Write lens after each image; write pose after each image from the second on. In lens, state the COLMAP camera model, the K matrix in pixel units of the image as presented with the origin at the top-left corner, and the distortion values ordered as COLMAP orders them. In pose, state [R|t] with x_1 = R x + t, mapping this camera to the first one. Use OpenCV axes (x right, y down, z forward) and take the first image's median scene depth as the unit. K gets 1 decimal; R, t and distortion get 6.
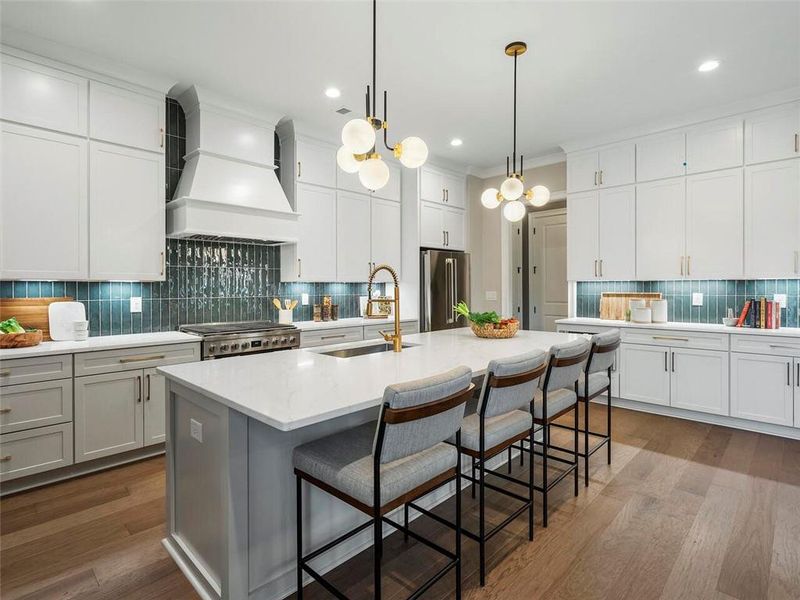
lens RADIAL K [[412.0, 0, 389.9], [0, 412.0, 288.7], [0, 0, 1]] dist [-0.004296, -0.000017]
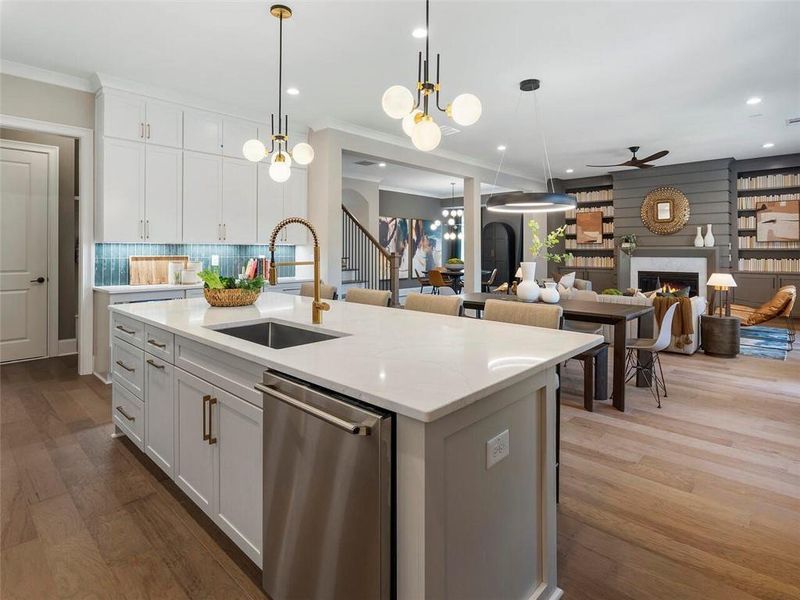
lens RADIAL K [[427.0, 0, 400.6], [0, 427.0, 249.0], [0, 0, 1]] dist [0.002434, 0.000512]
pose [[-0.028793, 0.007508, 0.999557, -0.571691], [0.002362, 0.999970, -0.007443, 0.003115], [-0.999583, 0.002146, -0.028810, 0.569451]]
